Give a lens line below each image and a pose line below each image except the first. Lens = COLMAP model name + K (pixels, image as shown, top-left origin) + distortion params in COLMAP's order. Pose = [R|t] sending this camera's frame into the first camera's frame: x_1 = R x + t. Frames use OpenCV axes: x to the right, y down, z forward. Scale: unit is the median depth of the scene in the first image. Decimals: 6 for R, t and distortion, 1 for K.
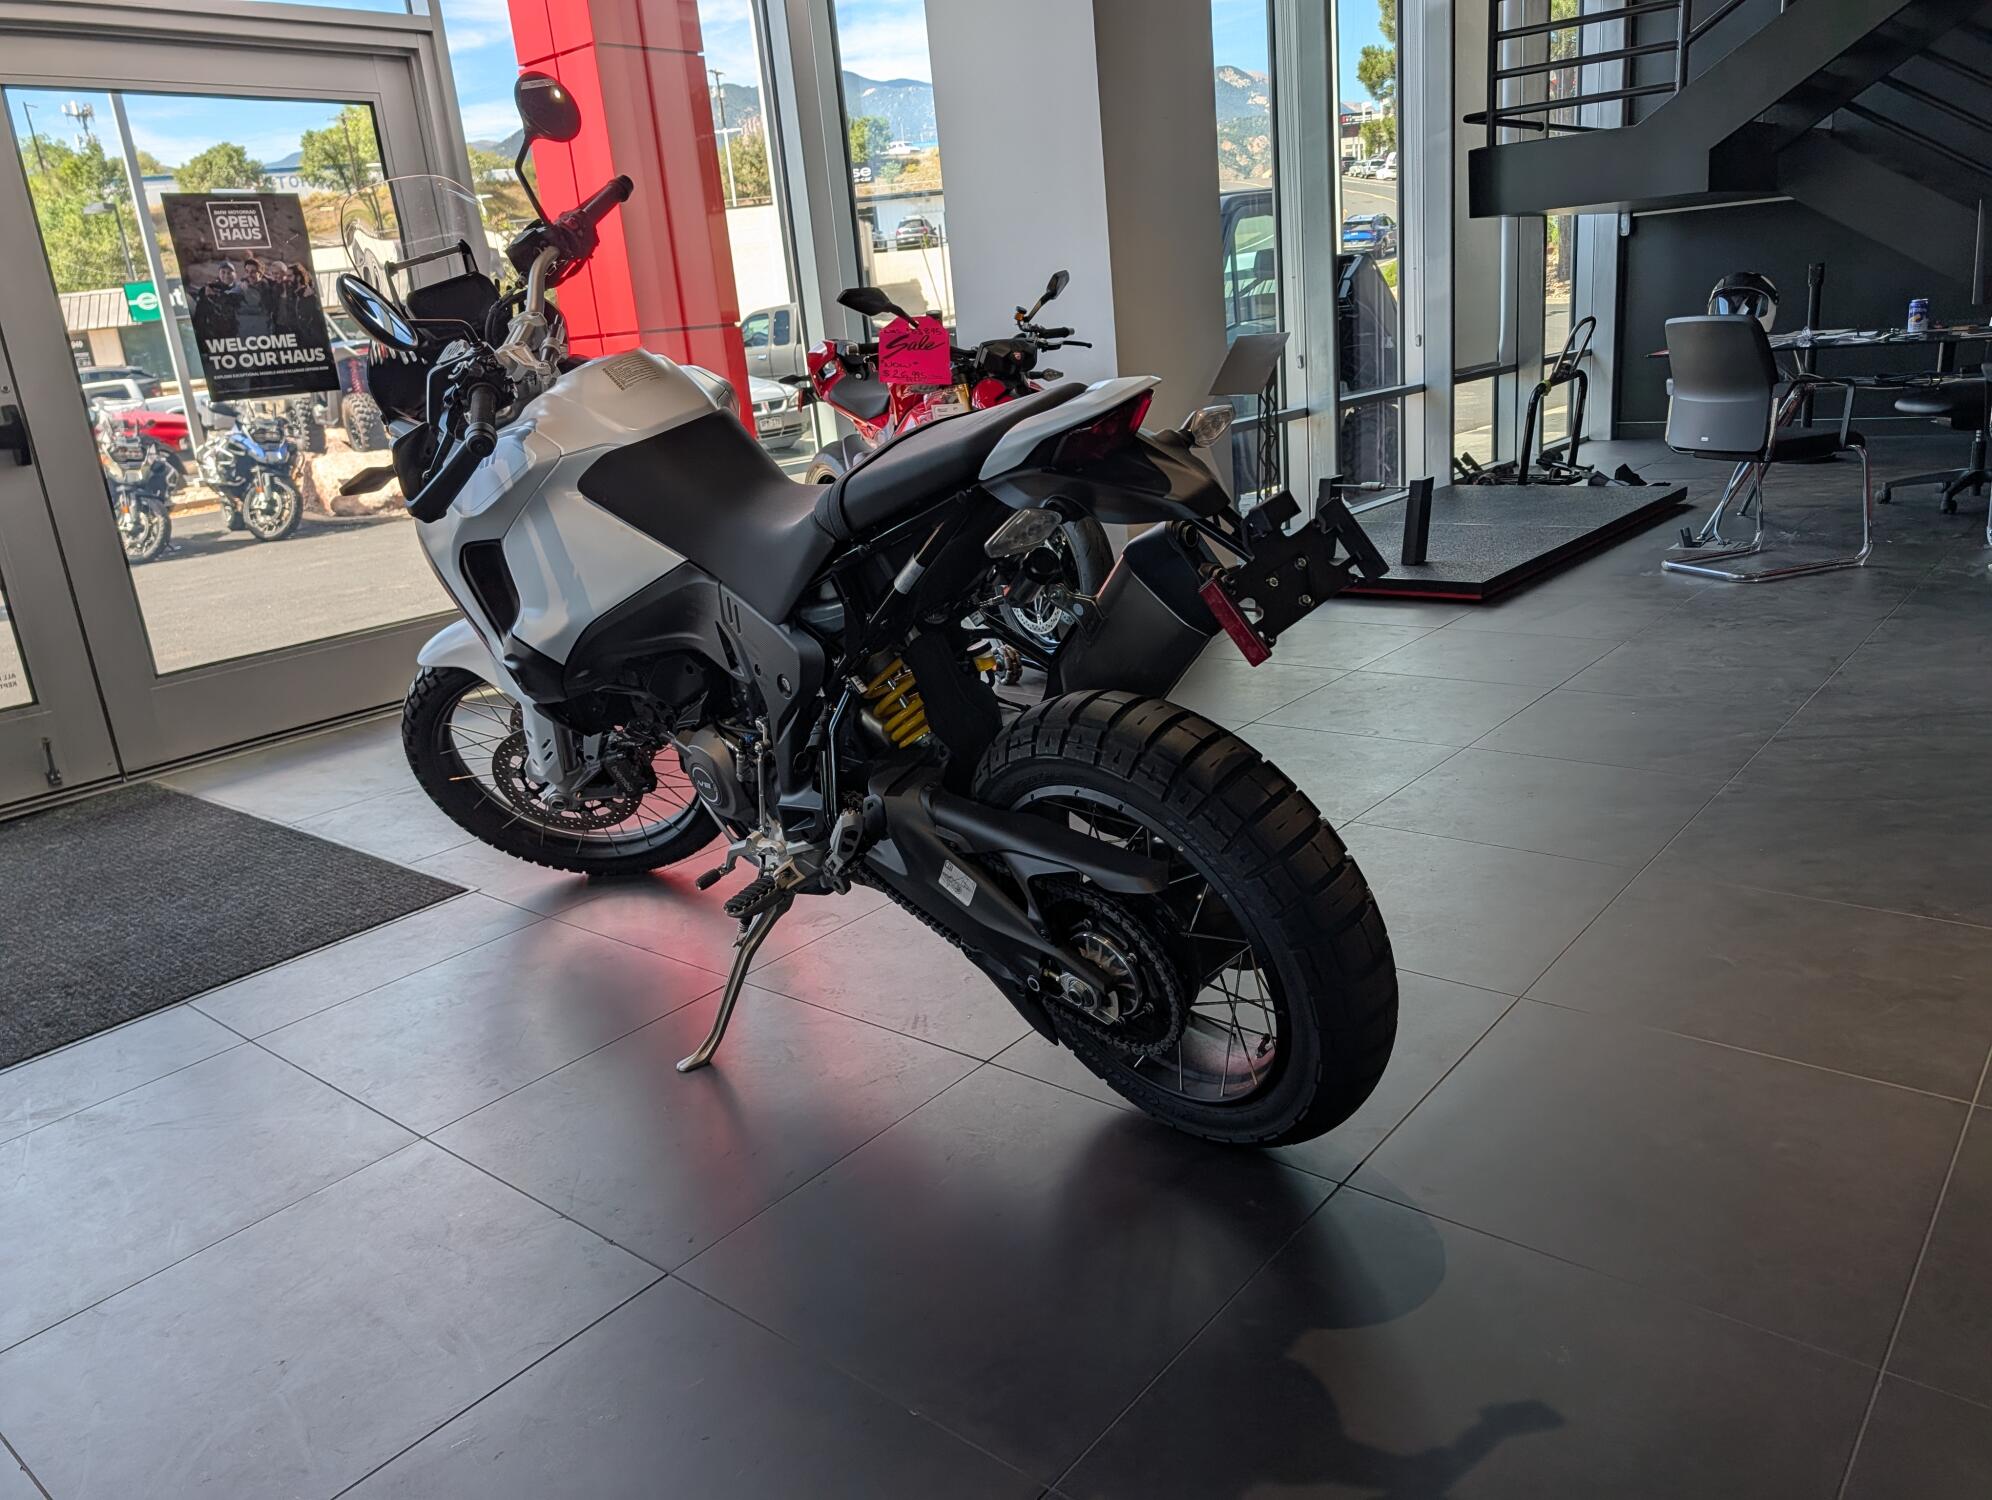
lens RADIAL K [[1439.7, 0, 1047.9], [0, 1439.7, 748.7], [0, 0, 1]] dist [-0.007178, 0.002233]
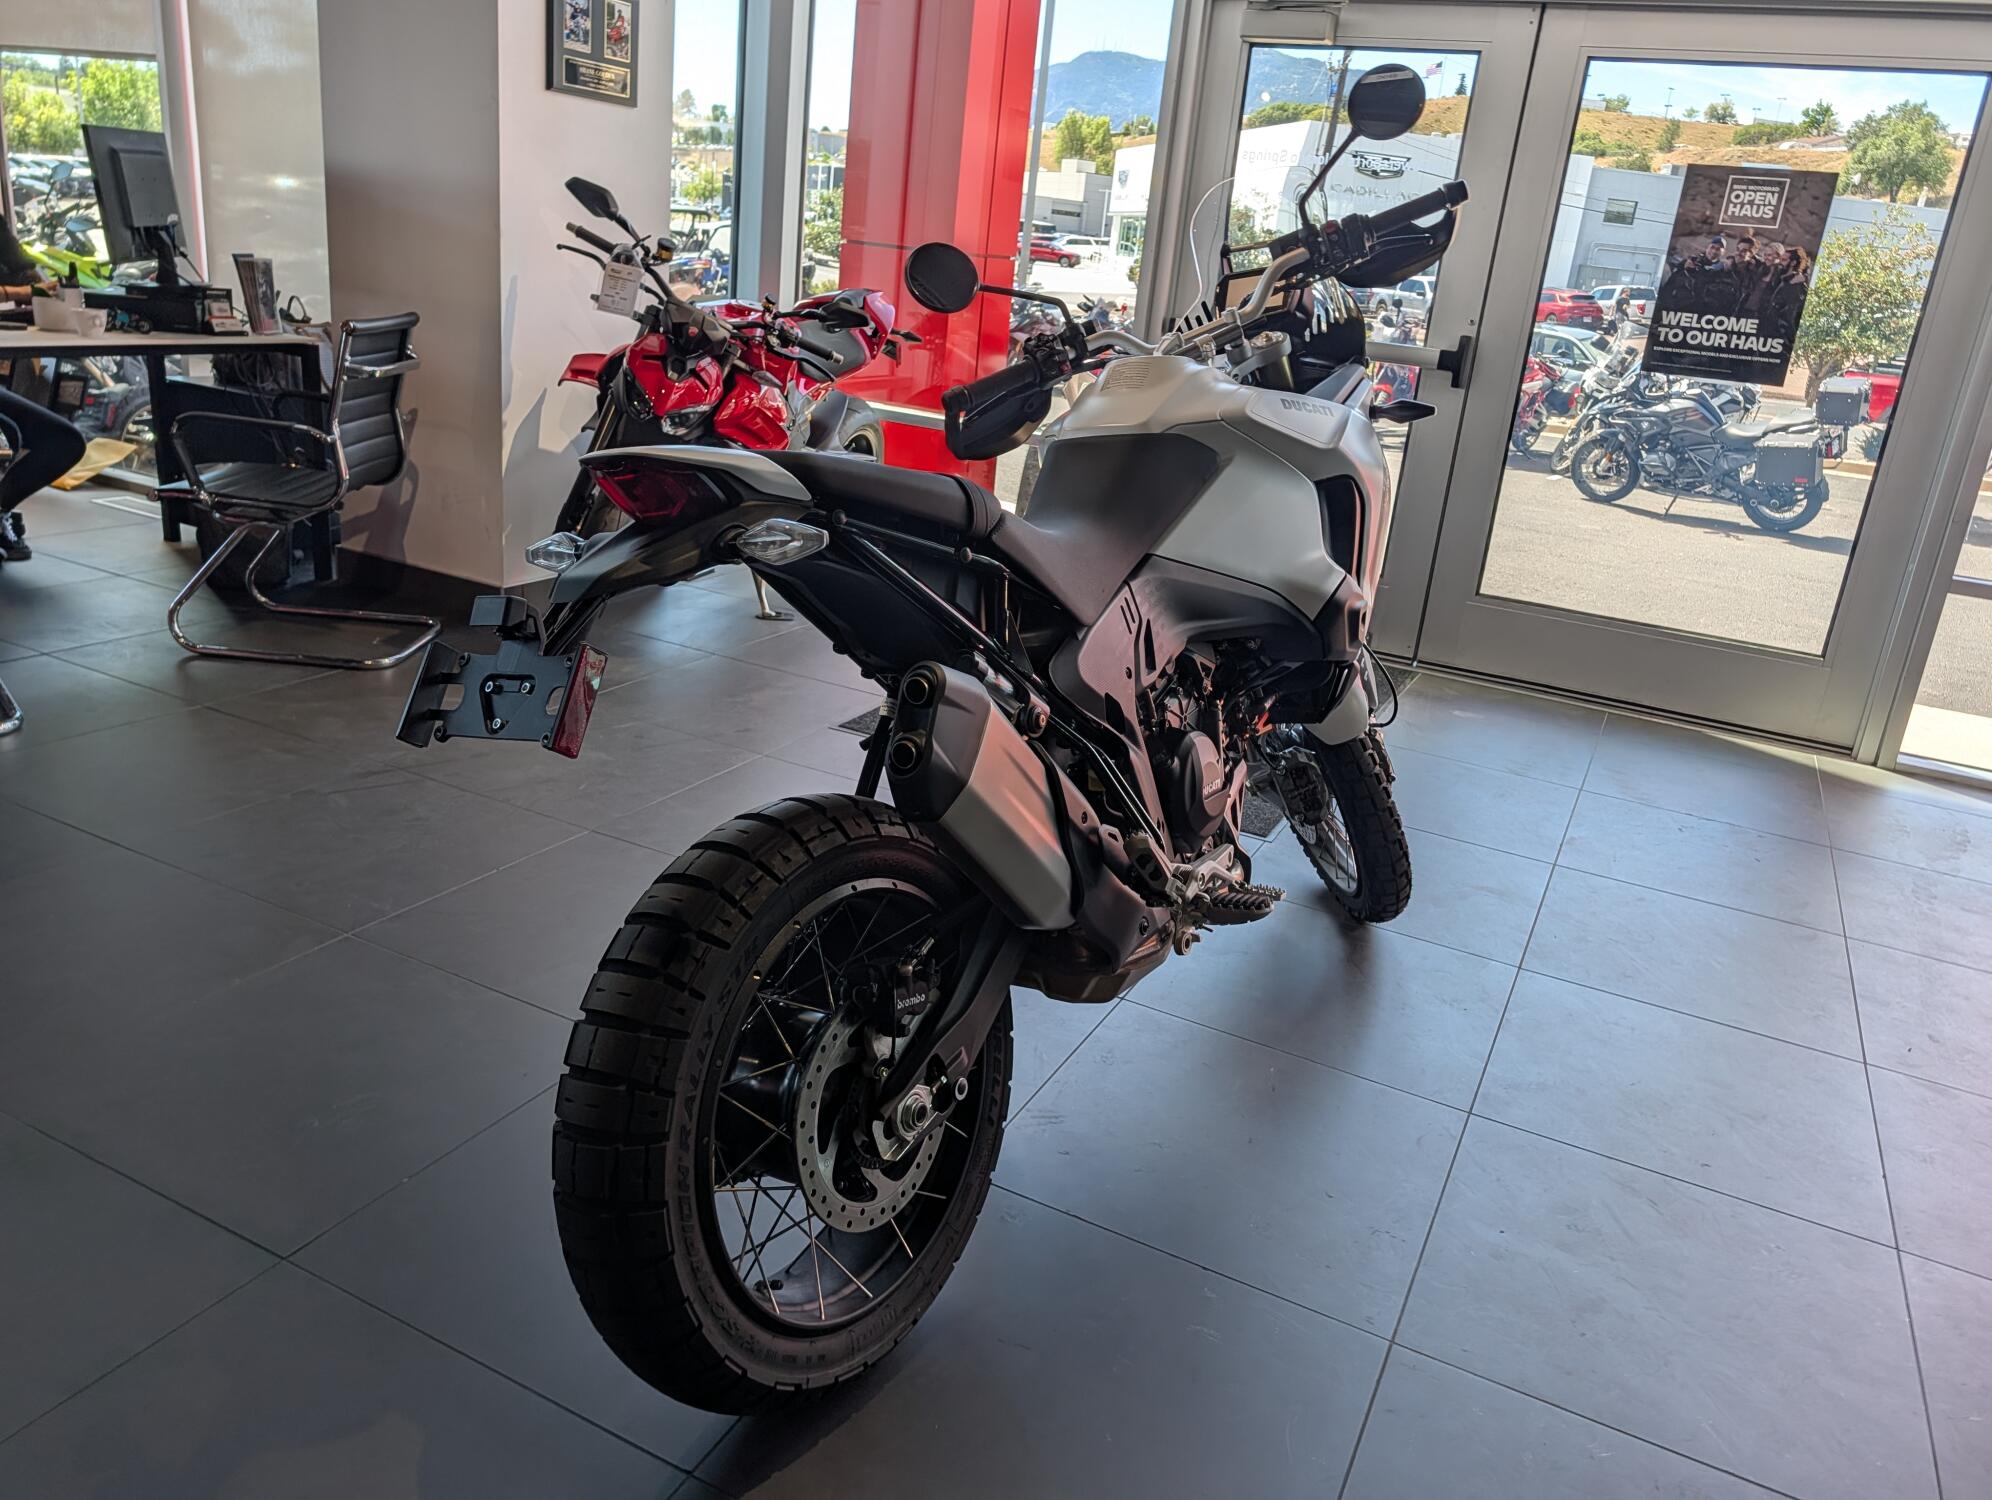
lens RADIAL K [[1446.4, 0, 997.7], [0, 1446.4, 727.5], [0, 0, 1]] dist [-0.000644, -0.000820]
pose [[0.209732, 0.404728, -0.890061, 0.325844], [-0.388402, 0.869890, 0.304033, -0.152473], [0.897305, 0.281936, 0.339641, 0.309250]]
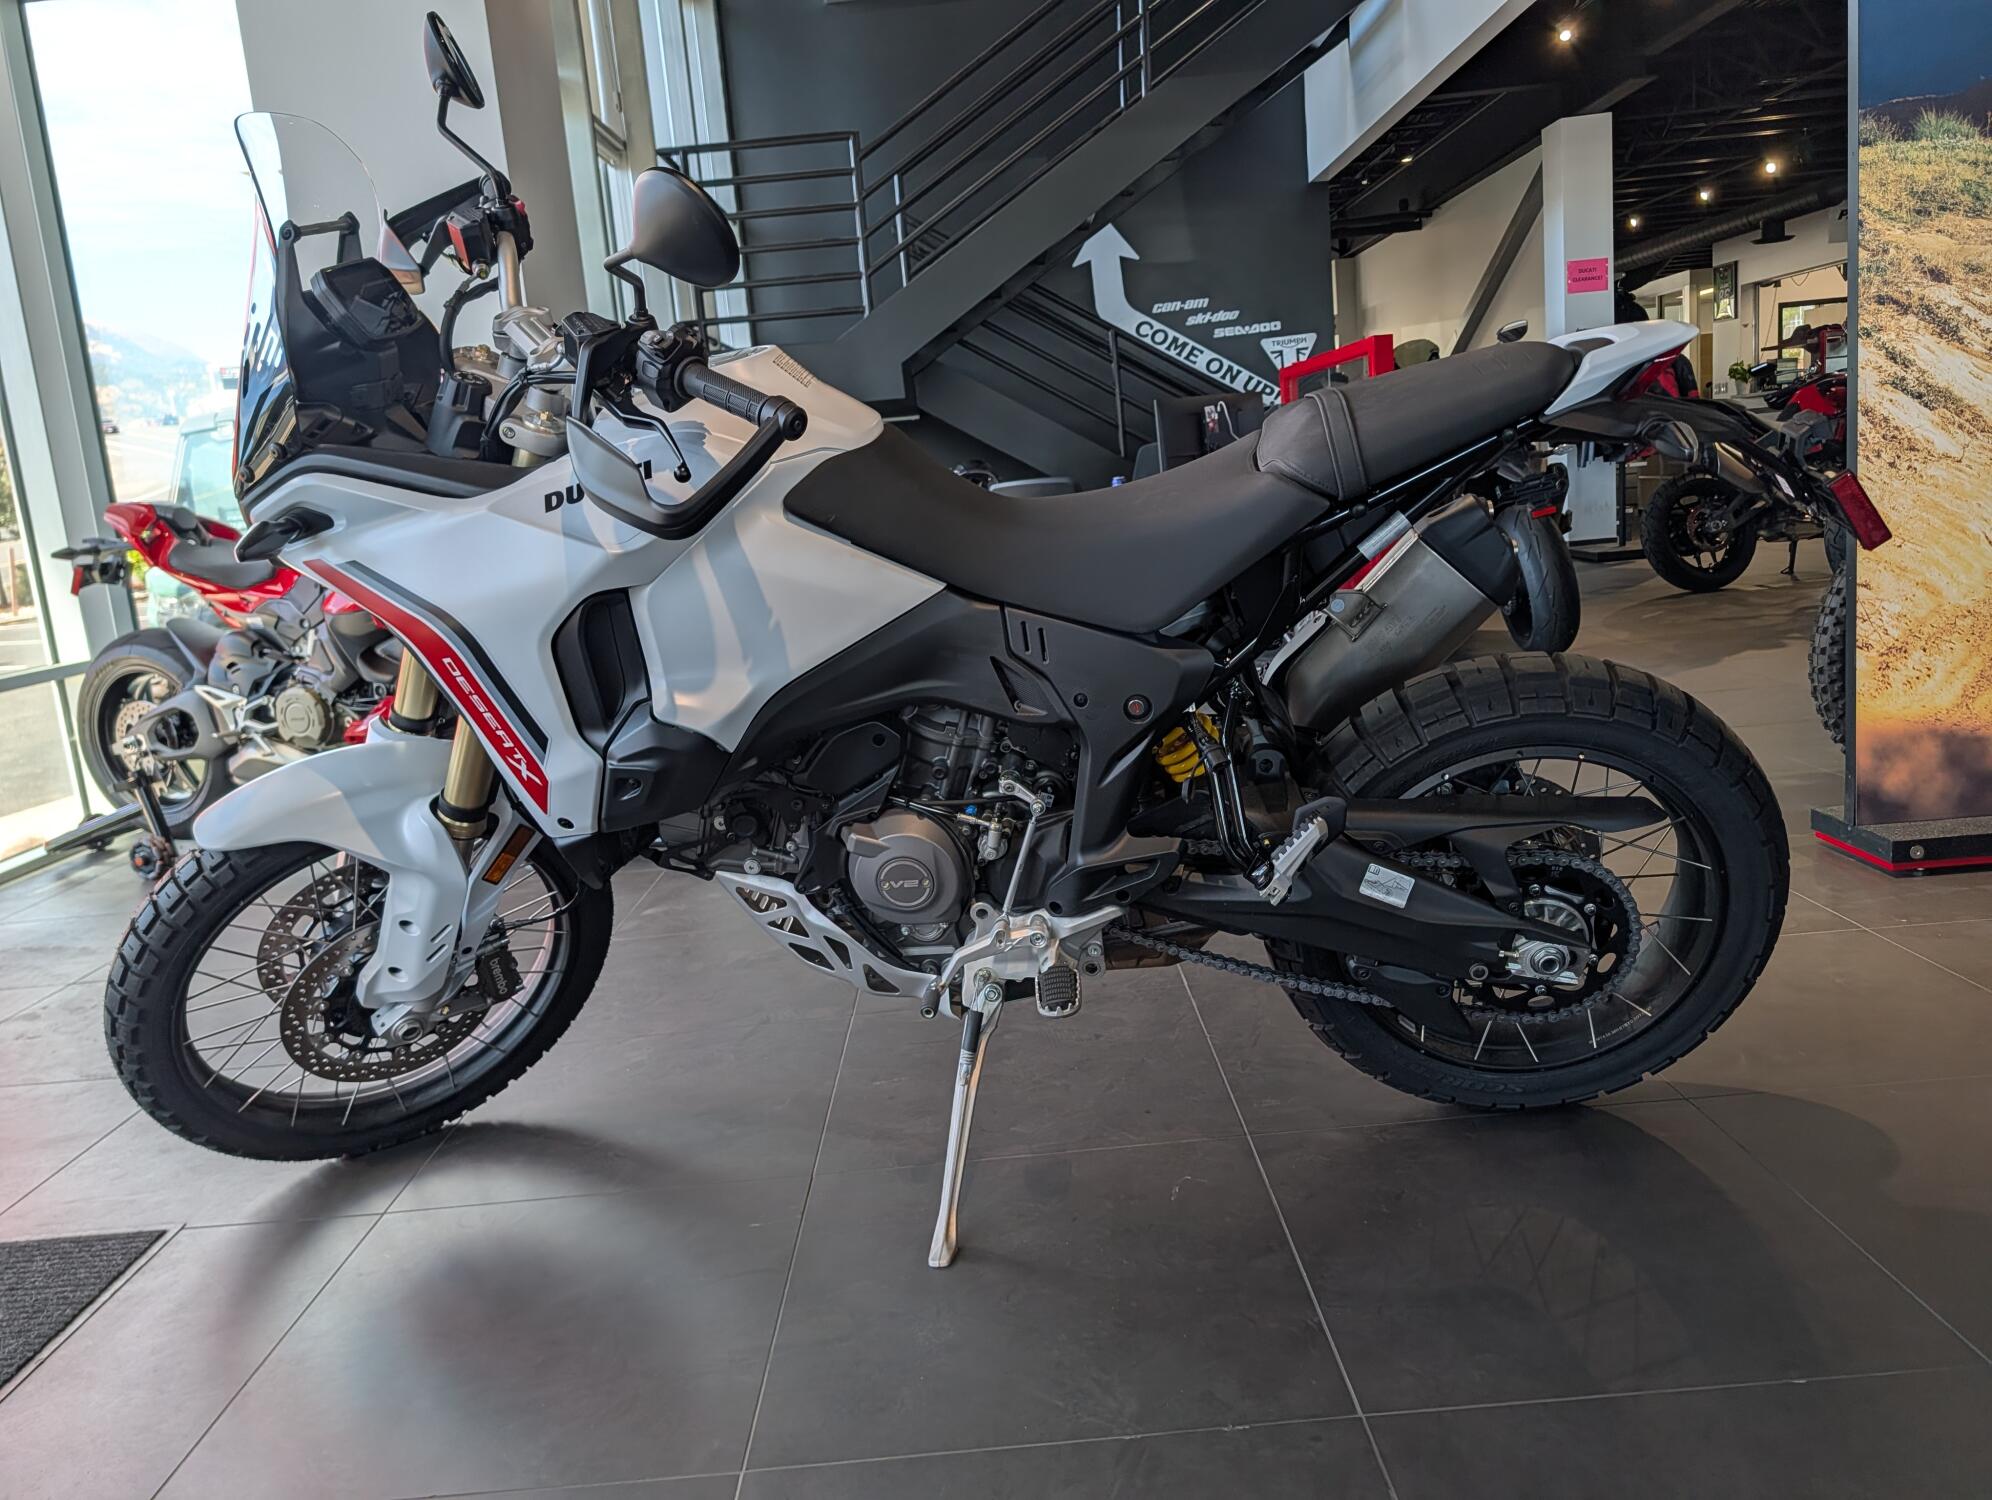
lens RADIAL K [[1394.4, 0, 989.6], [0, 1394.4, 723.6], [0, 0, 1]] dist [0.001702, 0.000783]
pose [[0.773522, -0.098792, 0.626022, -0.341265], [0.208009, 0.972632, -0.103529, 0.013692], [-0.598662, 0.210301, 0.772902, 0.187665]]
